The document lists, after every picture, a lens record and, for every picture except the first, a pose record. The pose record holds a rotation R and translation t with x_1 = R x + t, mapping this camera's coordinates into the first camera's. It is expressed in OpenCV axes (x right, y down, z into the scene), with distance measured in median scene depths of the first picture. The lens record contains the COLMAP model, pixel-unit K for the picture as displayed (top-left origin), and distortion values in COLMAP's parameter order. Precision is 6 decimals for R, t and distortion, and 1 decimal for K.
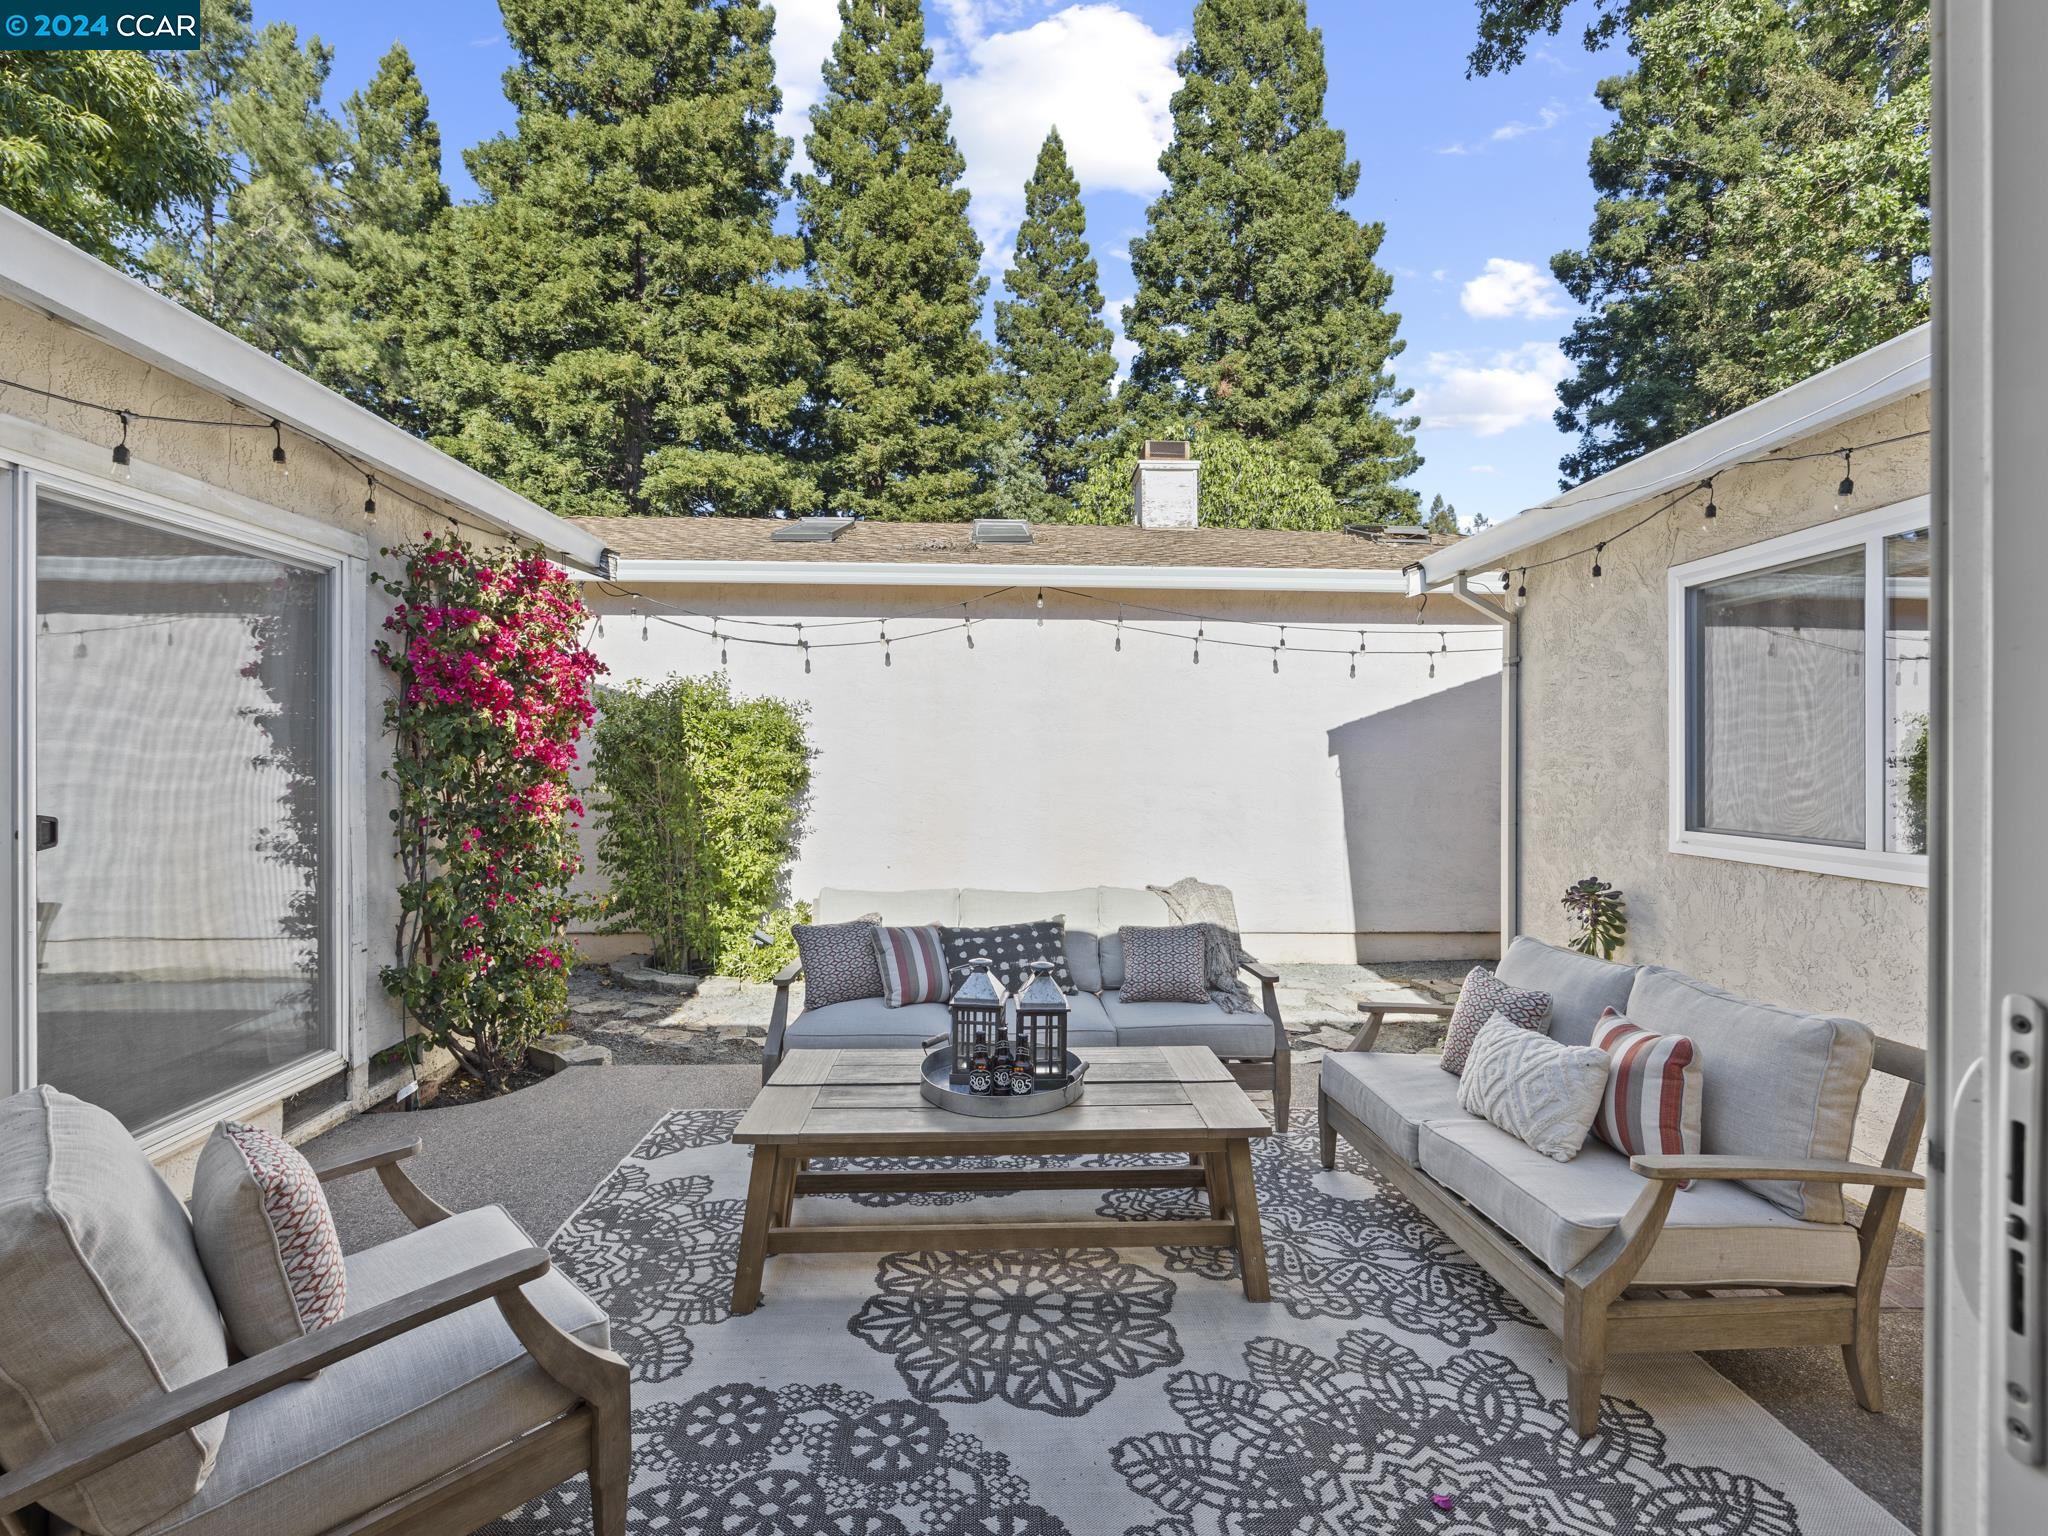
lens RADIAL K [[940.2, 0, 1032.7], [0, 940.2, 739.0], [0, 0, 1]] dist [-0.004527, 0.000546]
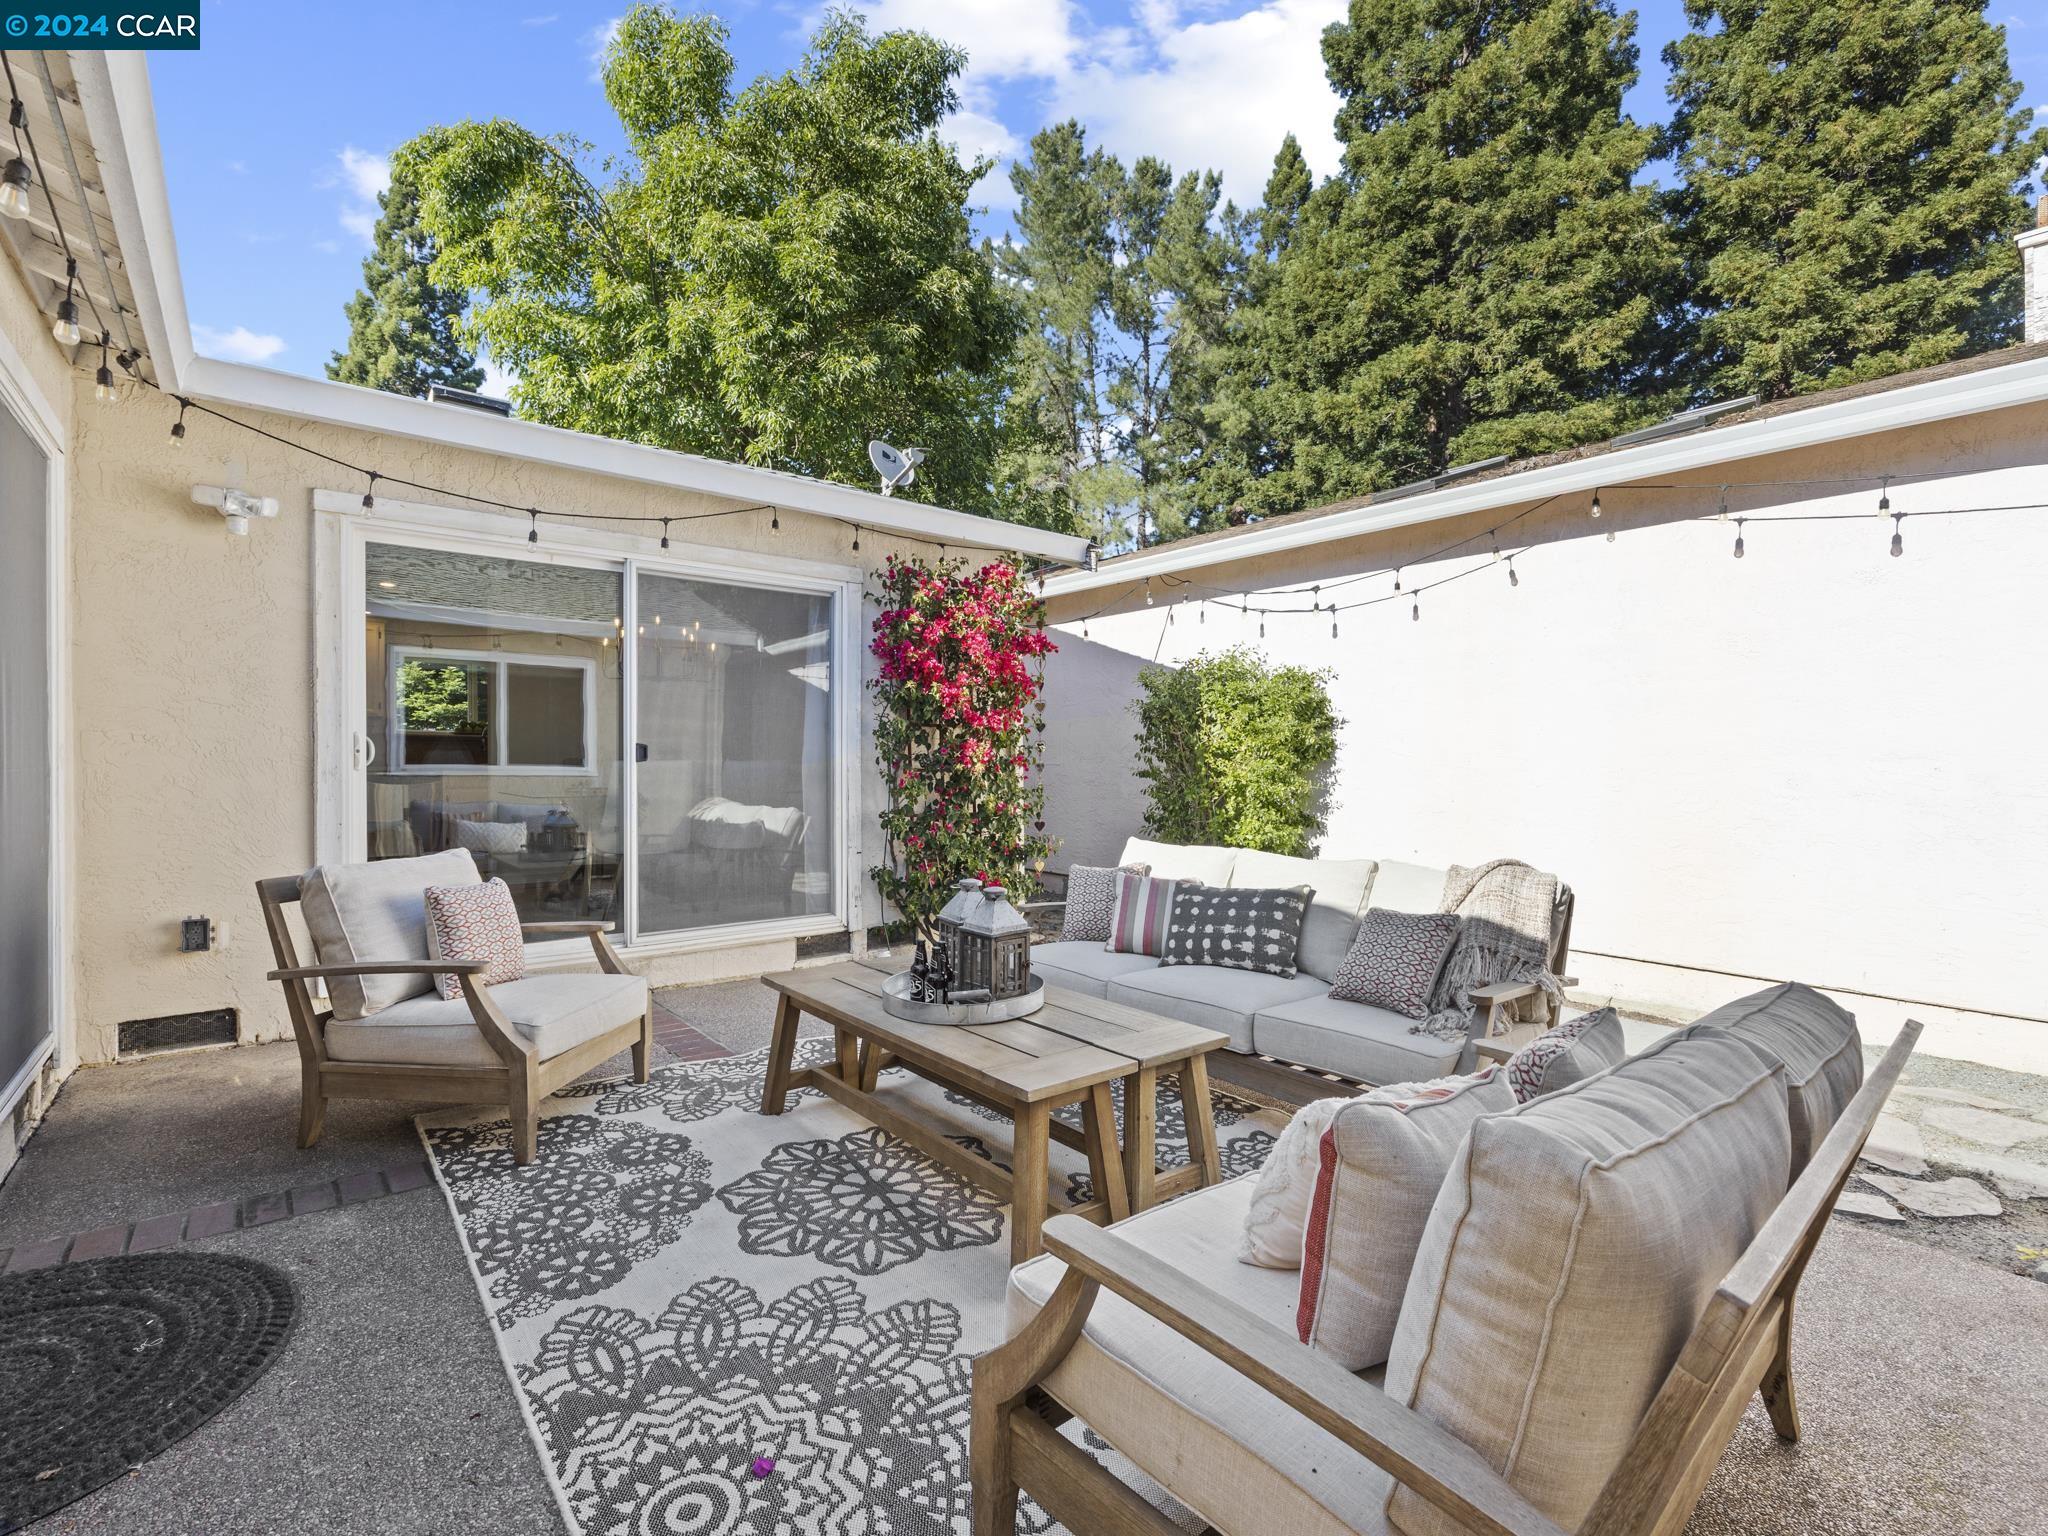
lens RADIAL K [[962.8, 0, 1023.5], [0, 962.8, 758.8], [0, 0, 1]] dist [-0.009046, 0.001209]
pose [[0.583054, -0.003658, -0.812425, 0.131484], [0.011740, 0.999923, 0.003923, 0.015774], [0.812349, -0.011825, 0.583052, 0.069314]]
